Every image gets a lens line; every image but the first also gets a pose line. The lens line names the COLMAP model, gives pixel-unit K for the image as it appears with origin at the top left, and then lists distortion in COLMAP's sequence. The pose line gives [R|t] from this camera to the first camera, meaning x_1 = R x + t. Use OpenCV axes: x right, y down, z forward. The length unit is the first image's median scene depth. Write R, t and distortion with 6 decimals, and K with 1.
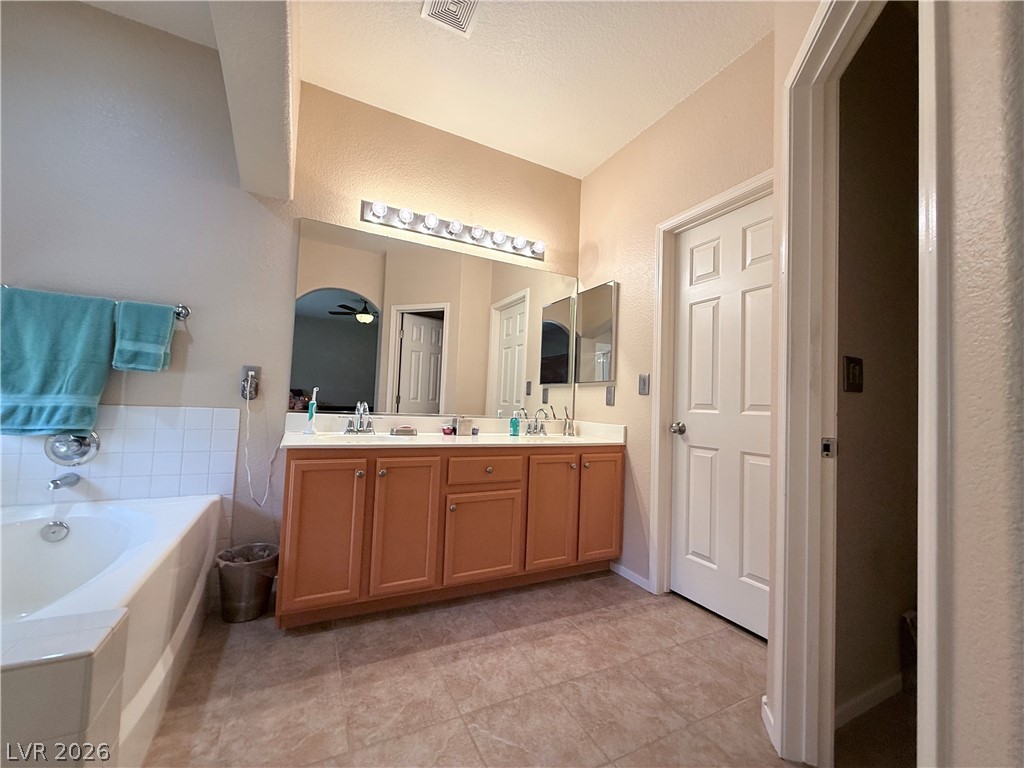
lens RADIAL K [[408.5, 0, 512.0], [0, 408.5, 384.0], [0, 0, 1]] dist [-0.000852, -0.000483]
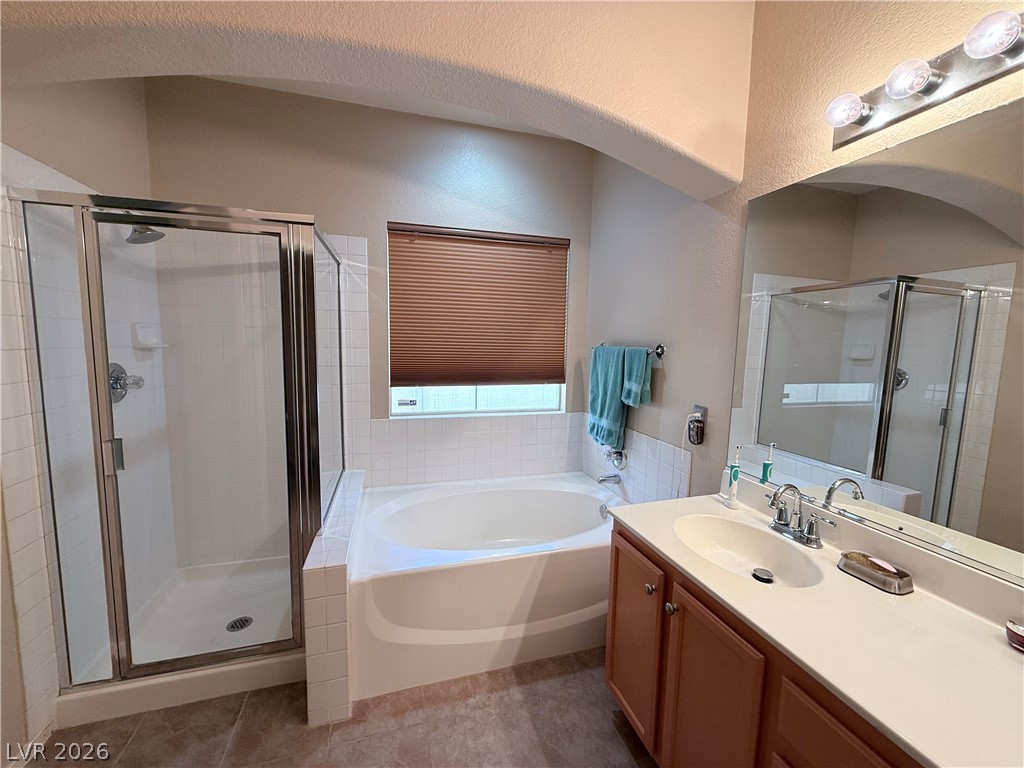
lens RADIAL K [[408.5, 0, 512.0], [0, 408.5, 384.0], [0, 0, 1]] dist [-0.000852, -0.000483]
pose [[-0.181481, 0.058135, -0.981675, 0.335815], [0.019593, 0.998267, 0.055496, -0.173573], [0.983199, -0.009163, -0.182305, 0.900260]]
